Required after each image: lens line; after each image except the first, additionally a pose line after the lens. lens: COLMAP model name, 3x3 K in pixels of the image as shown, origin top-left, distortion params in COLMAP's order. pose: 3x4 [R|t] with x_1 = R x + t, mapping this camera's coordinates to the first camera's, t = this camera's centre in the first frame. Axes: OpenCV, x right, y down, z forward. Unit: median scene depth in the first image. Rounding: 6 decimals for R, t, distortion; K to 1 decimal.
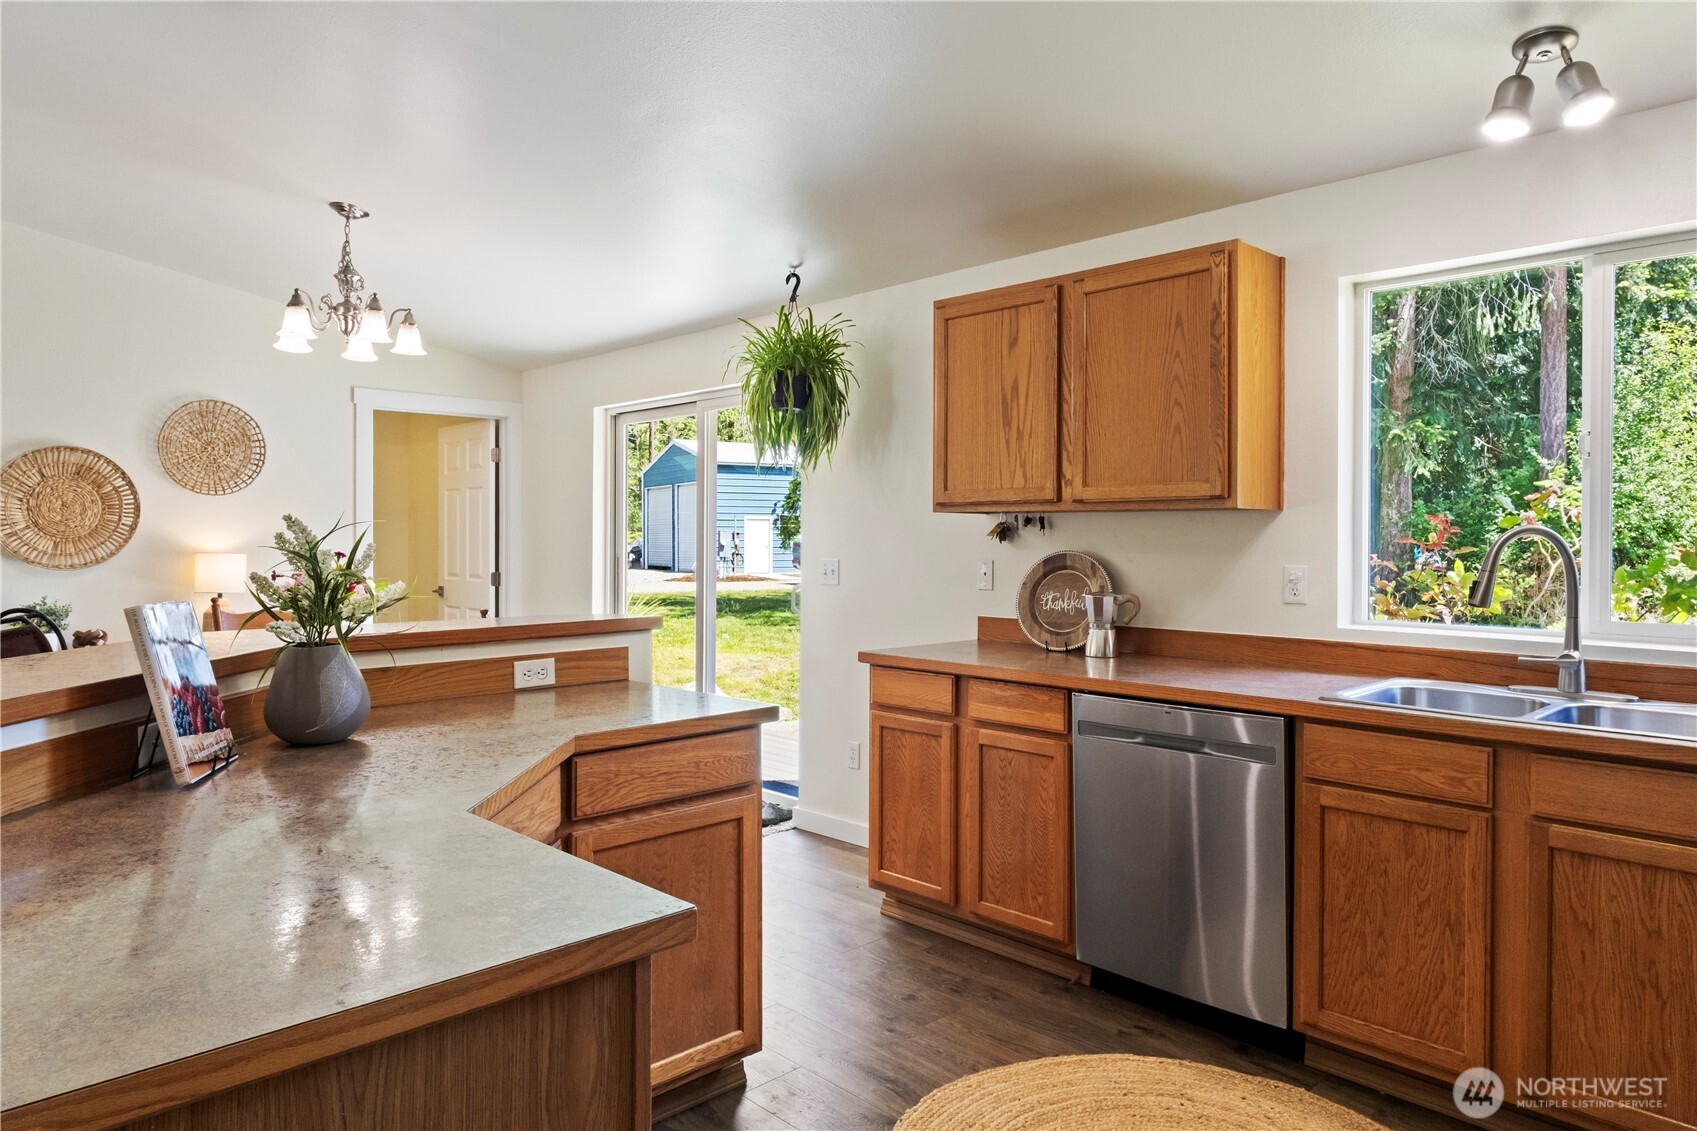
lens RADIAL K [[1065.3, 0, 833.2], [0, 1065.3, 551.8], [0, 0, 1]] dist [-0.006953, 0.001102]
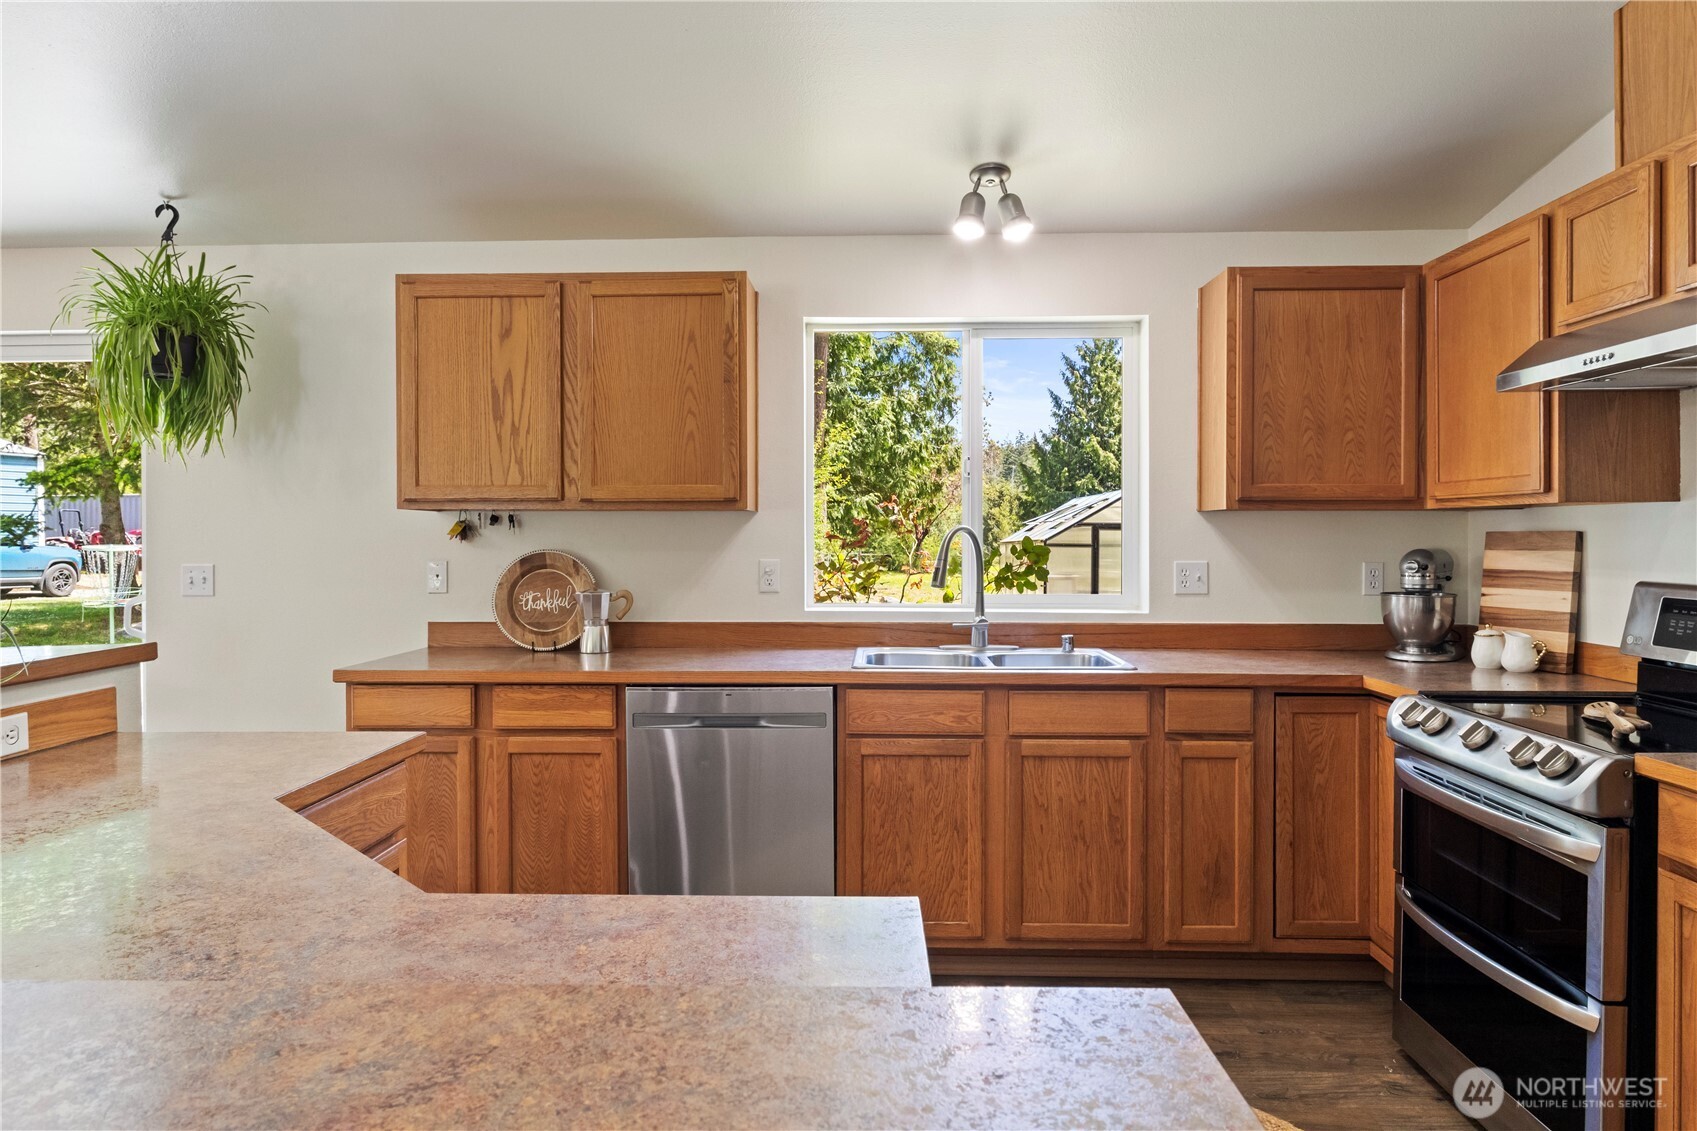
lens RADIAL K [[1065.3, 0, 834.2], [0, 1065.3, 557.2], [0, 0, 1]] dist [-0.006953, 0.001102]
pose [[0.711486, -0.017380, 0.702486, -0.326167], [0.013451, 0.999848, 0.011114, -0.001578], [-0.702572, 0.001541, 0.711611, 0.119579]]
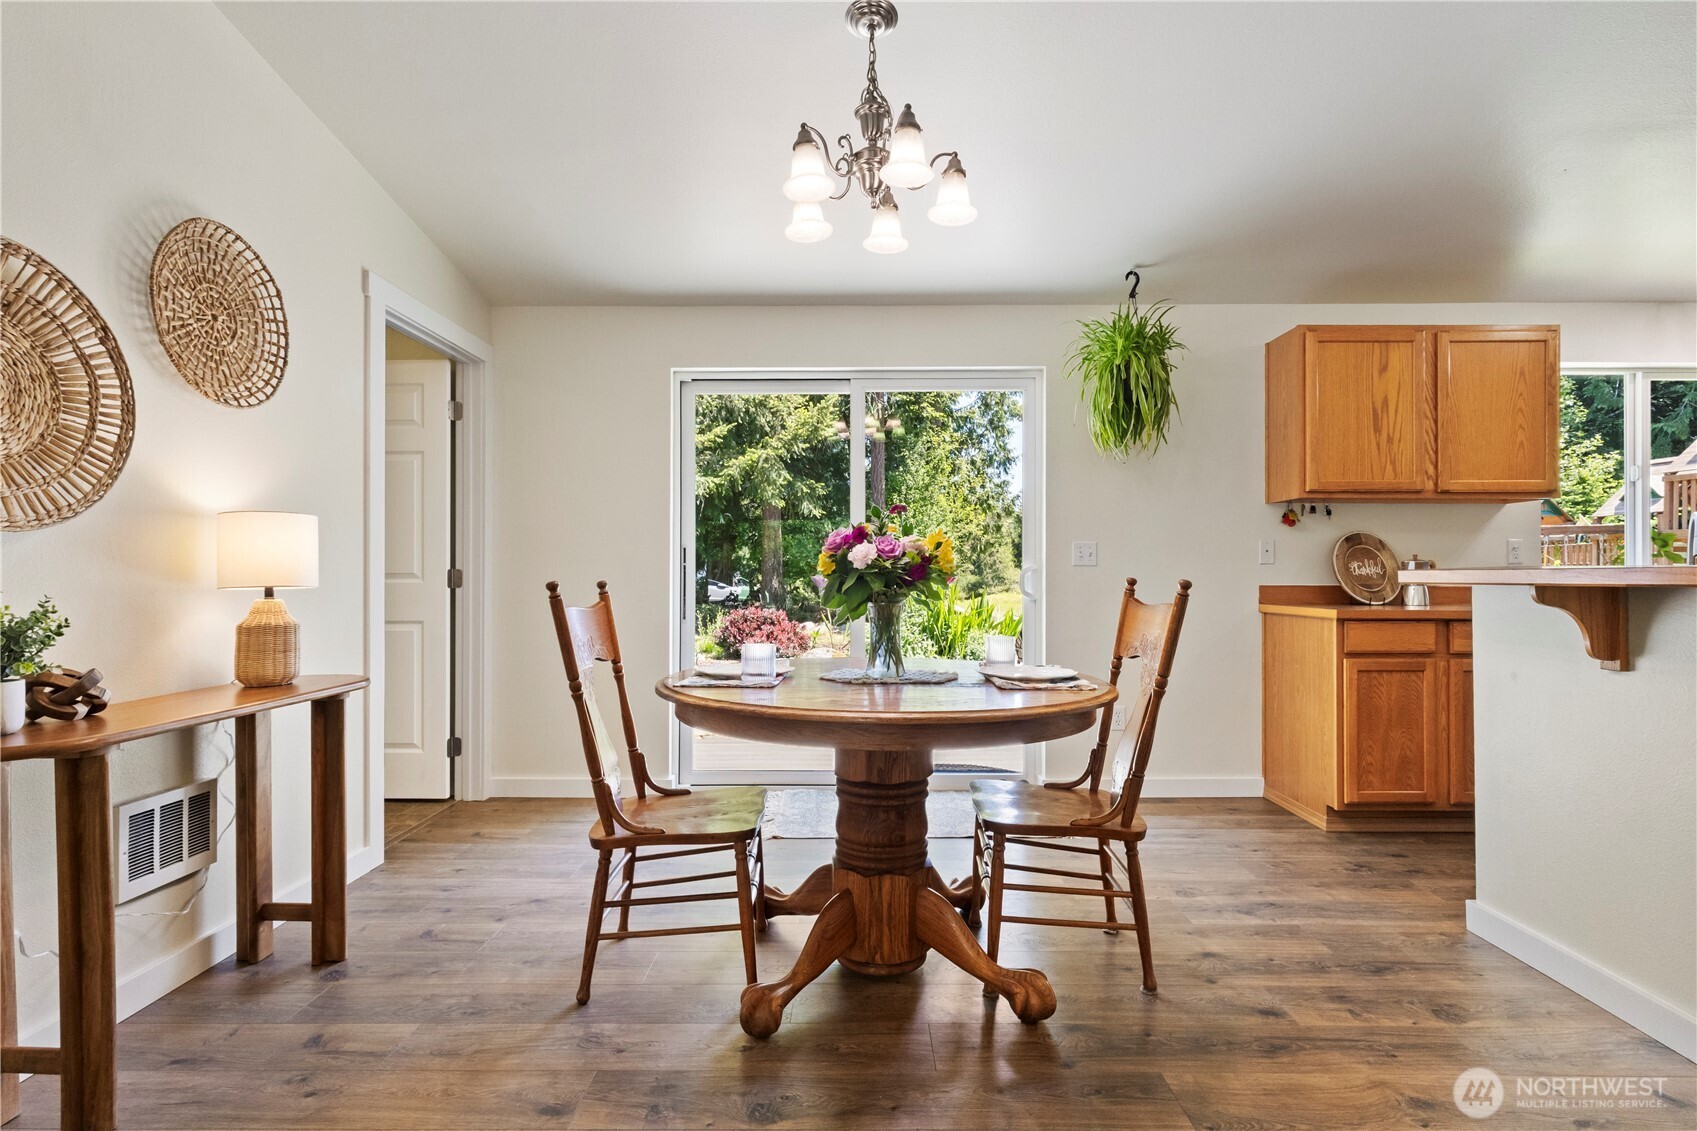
lens RADIAL K [[843.8, 0, 844.5], [0, 843.8, 573.3], [0, 0, 1]] dist [0.003102, -0.002198]
pose [[0.698652, -0.001230, 0.715461, -1.135118], [0.008994, 0.999935, -0.007064, 0.061585], [-0.715405, 0.011371, 0.698617, 0.823627]]
